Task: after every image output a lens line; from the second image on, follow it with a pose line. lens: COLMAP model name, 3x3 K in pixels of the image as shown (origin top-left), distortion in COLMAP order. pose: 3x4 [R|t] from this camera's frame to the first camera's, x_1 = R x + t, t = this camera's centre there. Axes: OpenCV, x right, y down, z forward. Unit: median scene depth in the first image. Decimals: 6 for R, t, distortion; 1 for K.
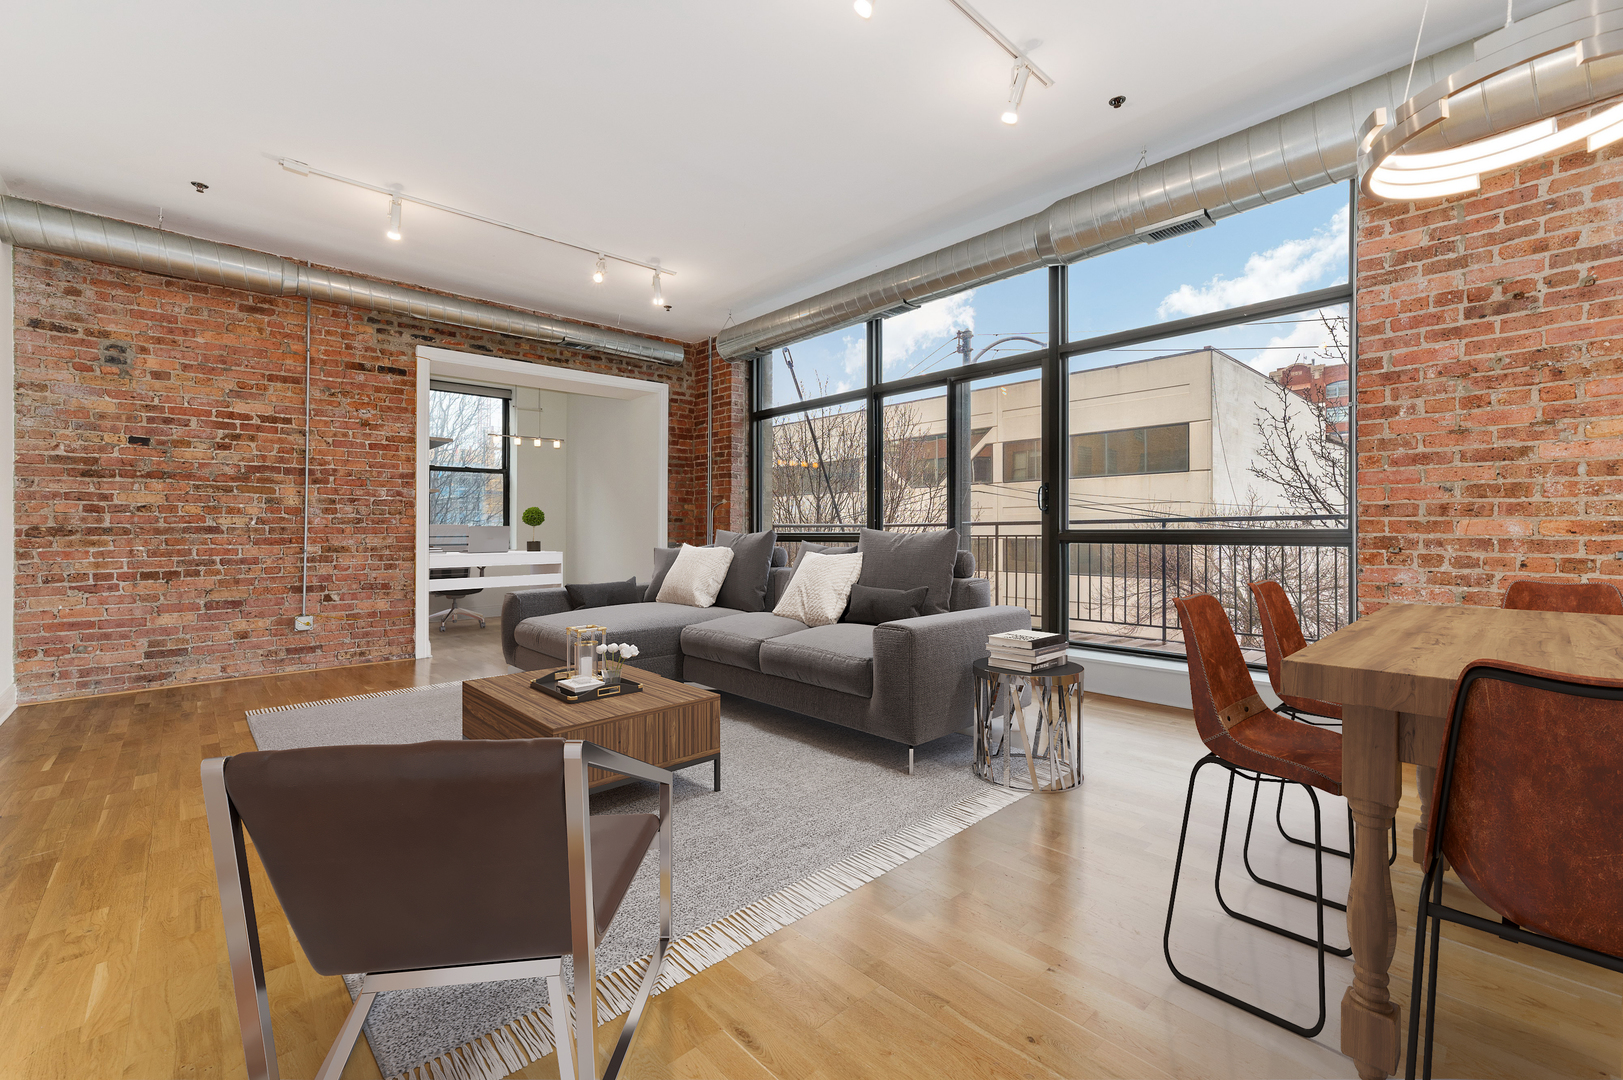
lens RADIAL K [[672.4, 0, 804.8], [0, 672.4, 526.7], [0, 0, 1]] dist [-0.030320, 0.022327]
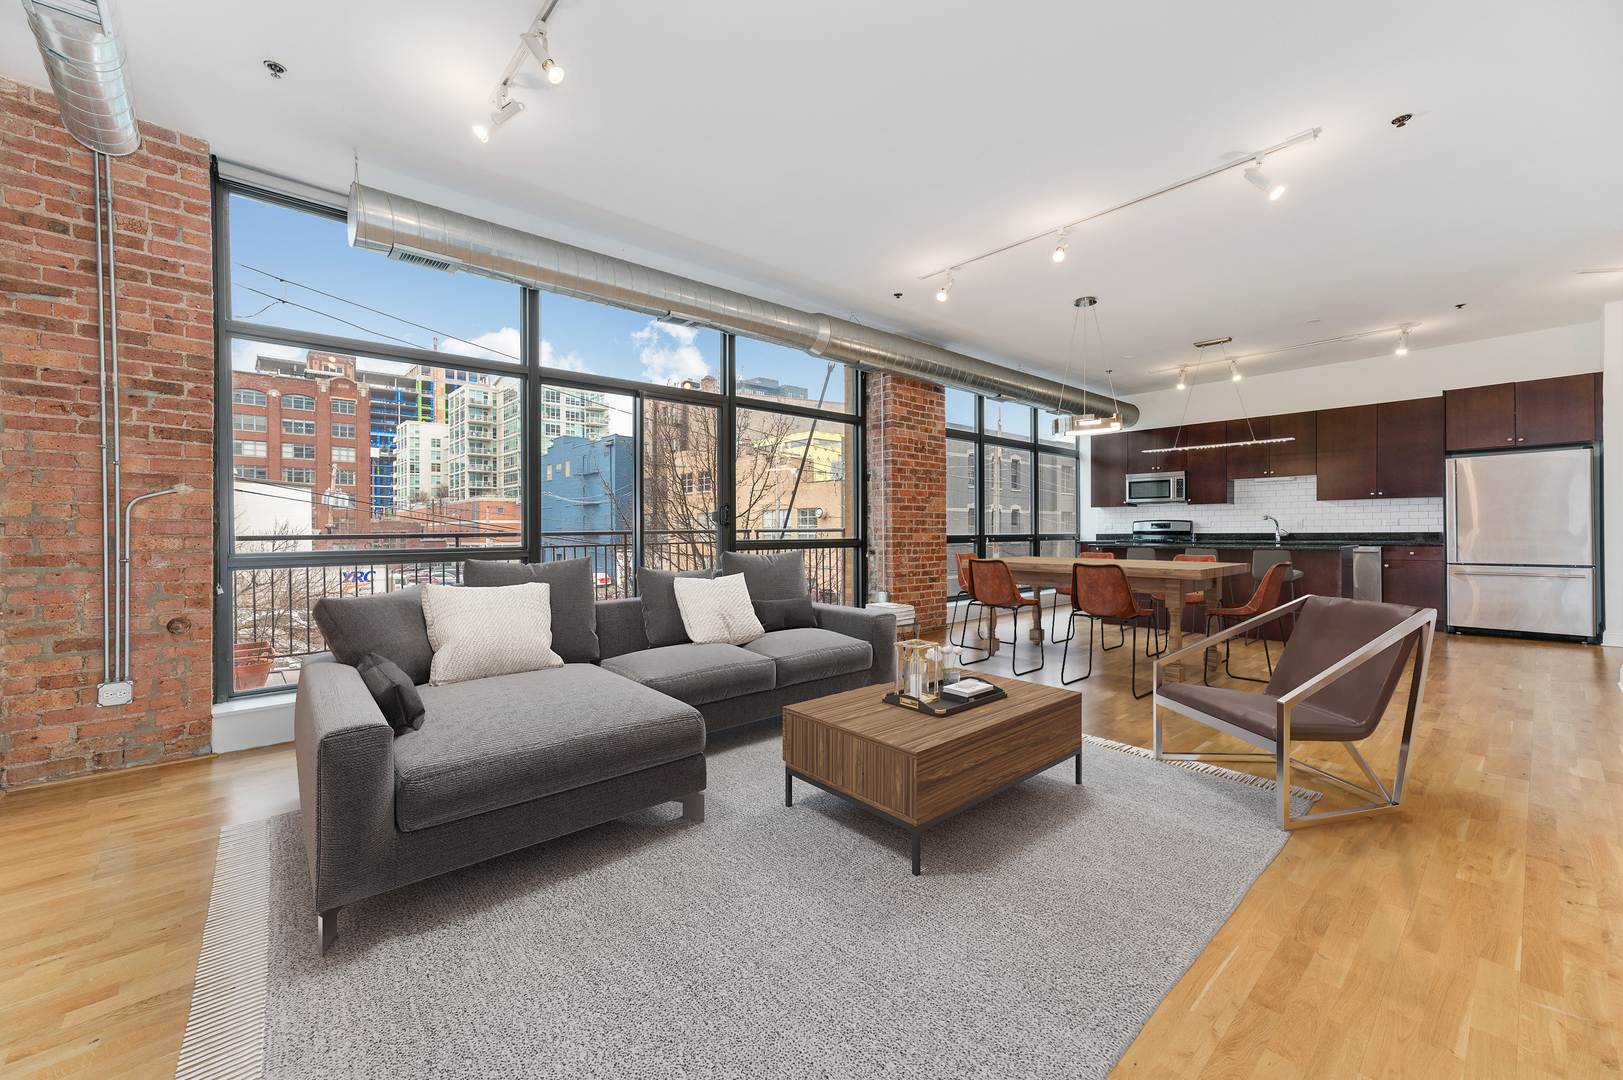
lens RADIAL K [[656.9, 0, 809.8], [0, 656.9, 537.5], [0, 0, 1]] dist [-0.020469, 0.016784]
pose [[0.021415, -0.004531, 0.999760, -0.862787], [0.002655, 0.999986, 0.004475, -0.006783], [-0.999767, 0.002558, 0.021427, 0.821968]]
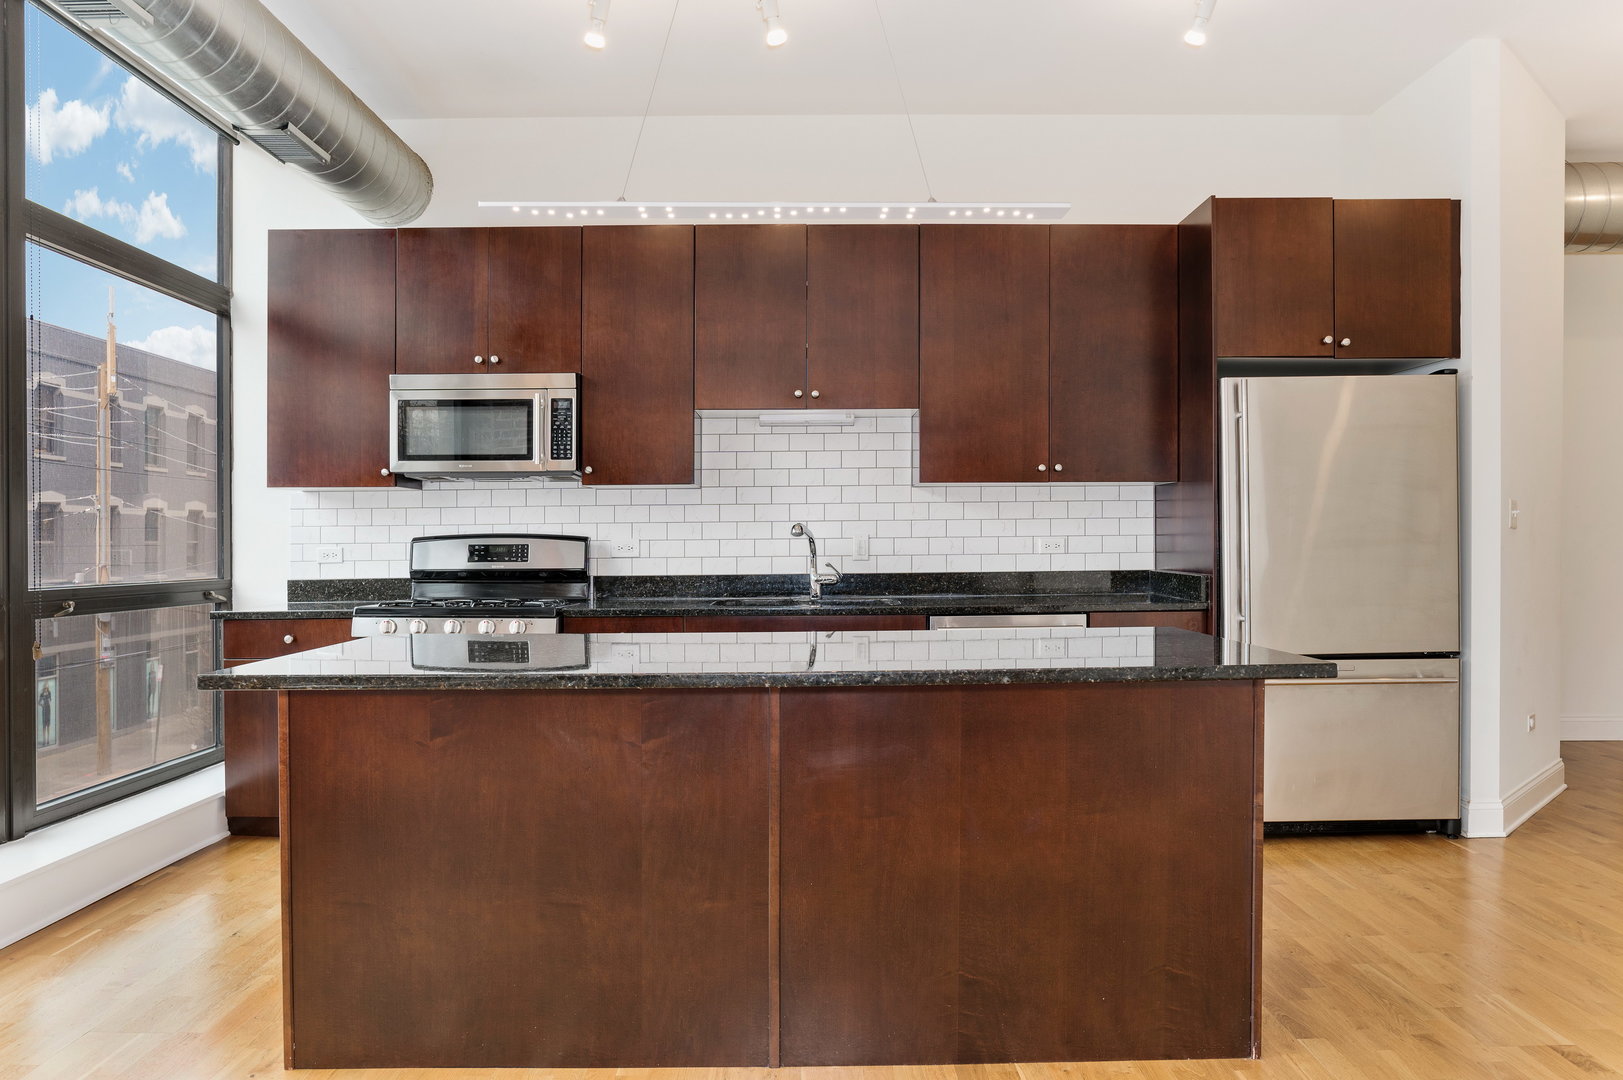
lens RADIAL K [[1079.8, 0, 807.8], [0, 1079.8, 552.3], [0, 0, 1]] dist [-0.057754, 0.053702]
pose [[-0.733974, 0.006230, 0.679150, 0.255835], [0.009901, 0.999950, 0.001527, -0.029999], [-0.679106, 0.007845, -0.733998, 0.336900]]
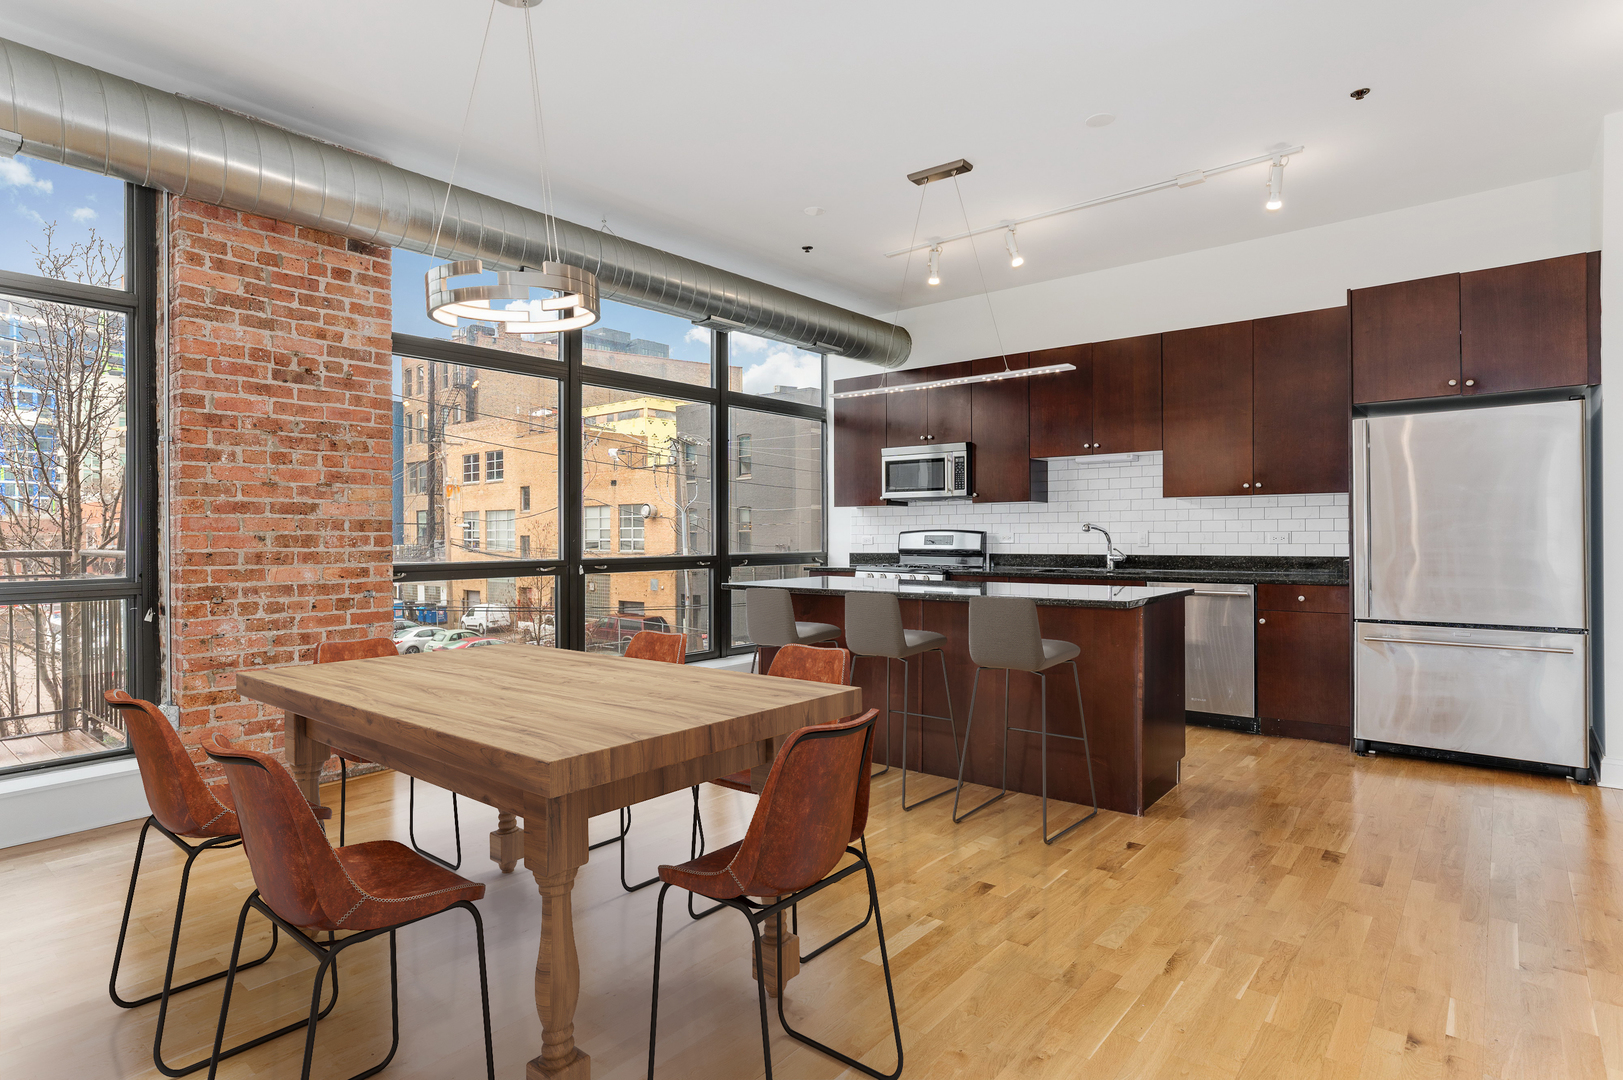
lens RADIAL K [[859.1, 0, 816.5], [0, 859.1, 546.9], [0, 0, 1]] dist [-0.003439, 0.001584]
pose [[-0.128880, -0.008879, 0.991620, -0.296223], [0.002896, 0.999952, 0.009330, -0.033376], [-0.991656, 0.004074, -0.128848, 0.197131]]
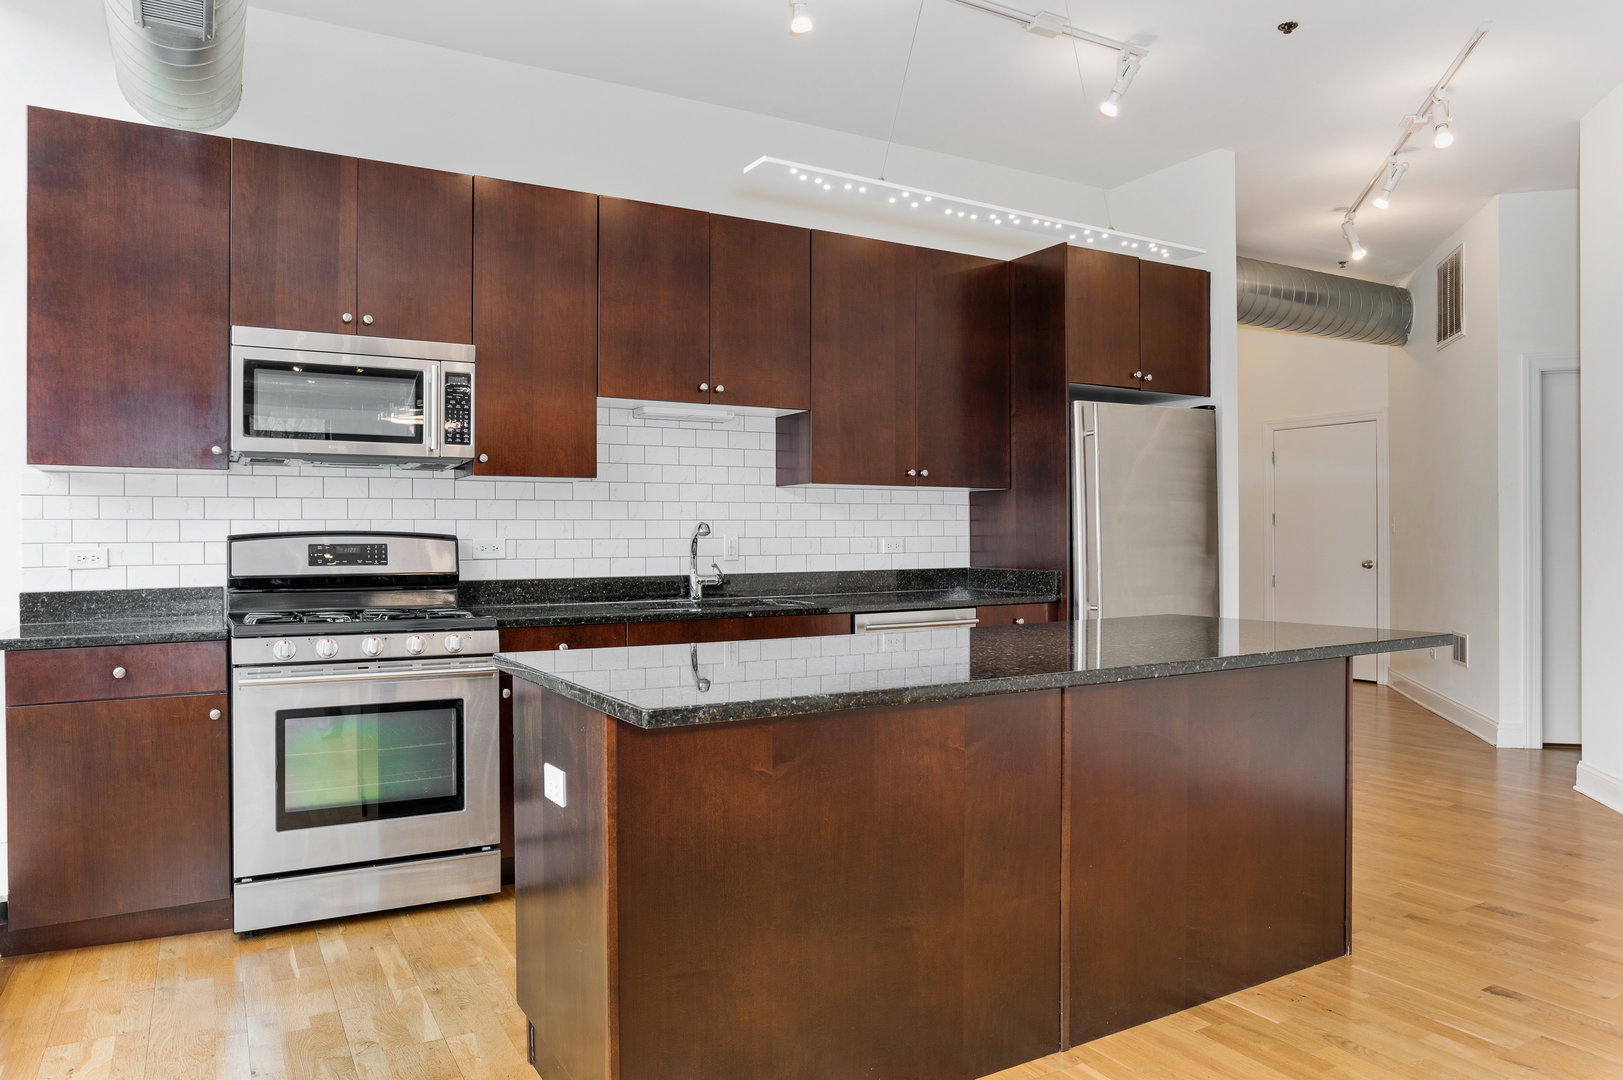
lens RADIAL K [[1079.8, 0, 807.8], [0, 1079.8, 552.3], [0, 0, 1]] dist [-0.057754, 0.053702]
pose [[-0.973902, 0.009346, 0.226778, 0.619233], [0.011057, 0.999919, 0.006276, -0.033567], [-0.226701, 0.008620, -0.973926, 0.515364]]
